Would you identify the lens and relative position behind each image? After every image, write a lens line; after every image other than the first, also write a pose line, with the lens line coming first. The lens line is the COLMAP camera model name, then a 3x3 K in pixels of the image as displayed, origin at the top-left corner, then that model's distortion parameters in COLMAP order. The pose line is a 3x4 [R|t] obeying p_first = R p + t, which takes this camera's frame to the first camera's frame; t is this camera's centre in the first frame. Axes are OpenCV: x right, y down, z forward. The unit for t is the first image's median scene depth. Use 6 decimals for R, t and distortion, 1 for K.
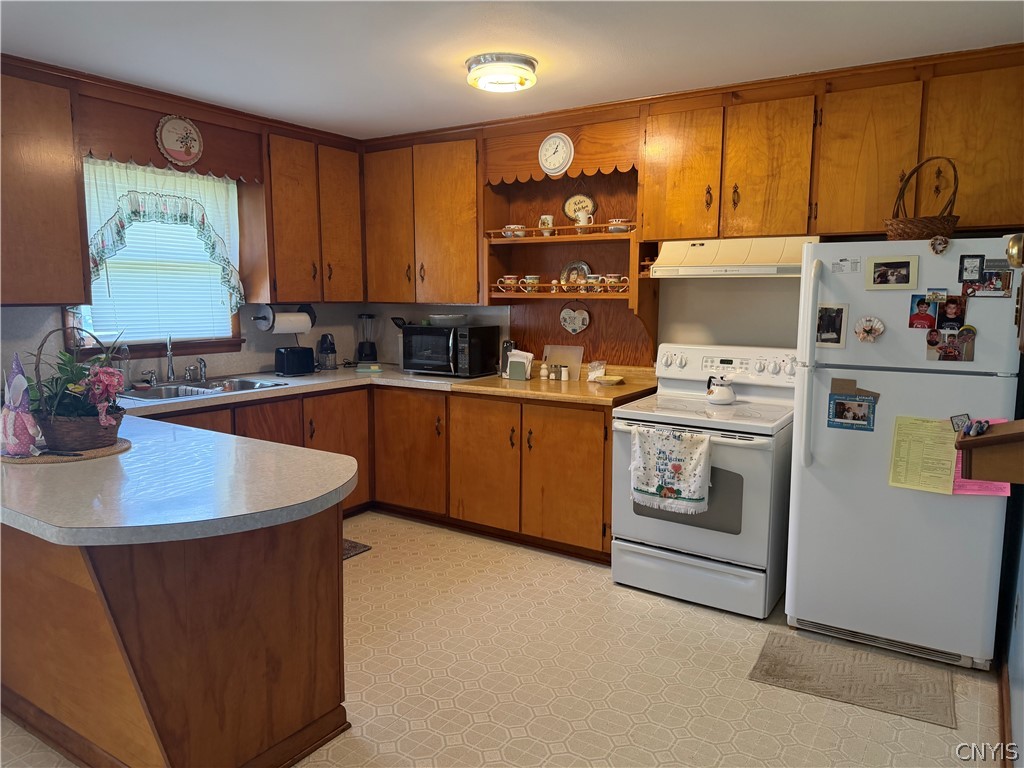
lens RADIAL K [[727.7, 0, 508.4], [0, 727.7, 384.6], [0, 0, 1]] dist [0.072093, -0.087098]
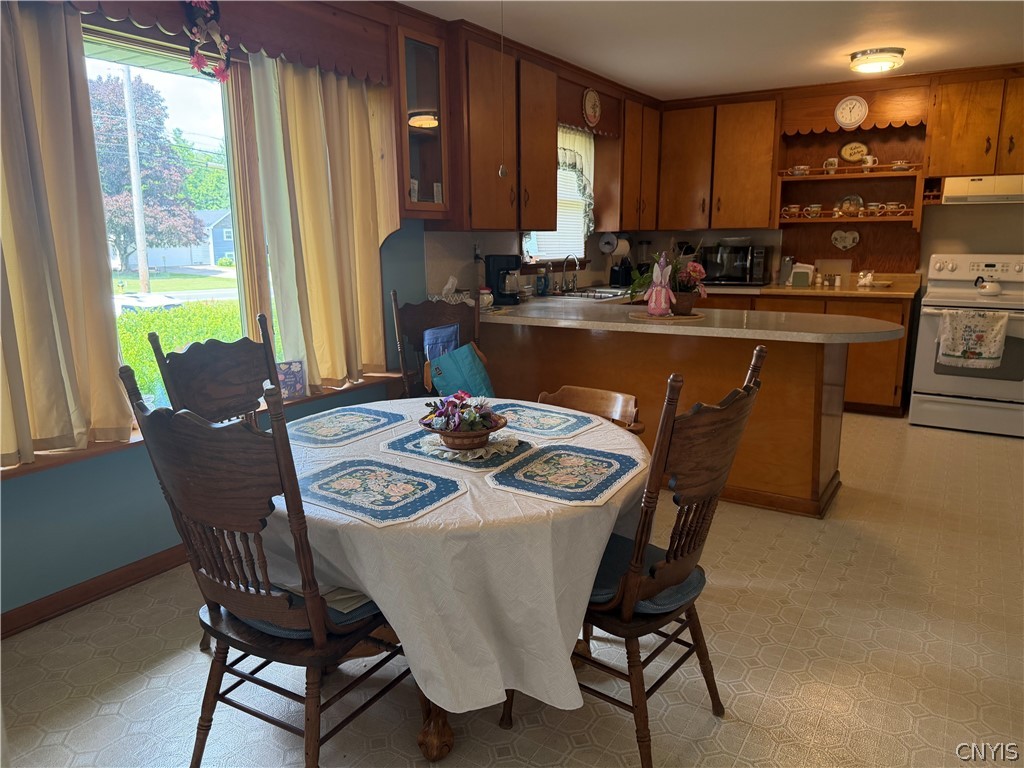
lens RADIAL K [[727.7, 0, 514.4], [0, 727.7, 379.4], [0, 0, 1]] dist [0.072093, -0.087098]
pose [[0.999523, -0.018608, 0.024648, -0.643679], [0.016823, 0.997352, 0.070756, 0.069981], [-0.025899, -0.070308, 0.997189, -0.383986]]
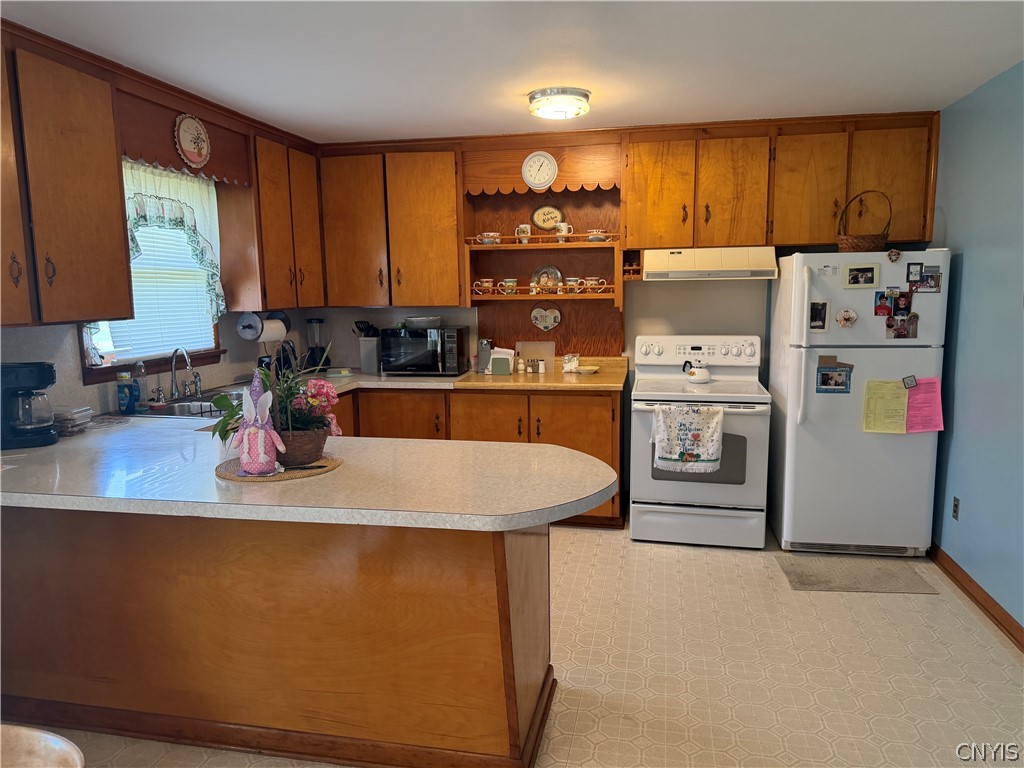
lens RADIAL K [[727.7, 0, 513.6], [0, 727.7, 385.4], [0, 0, 1]] dist [0.072093, -0.087098]
pose [[0.928303, -0.066265, 0.365871, -0.440811], [0.063847, 0.997784, 0.018719, -0.012076], [-0.366301, 0.005983, 0.930477, -0.023260]]
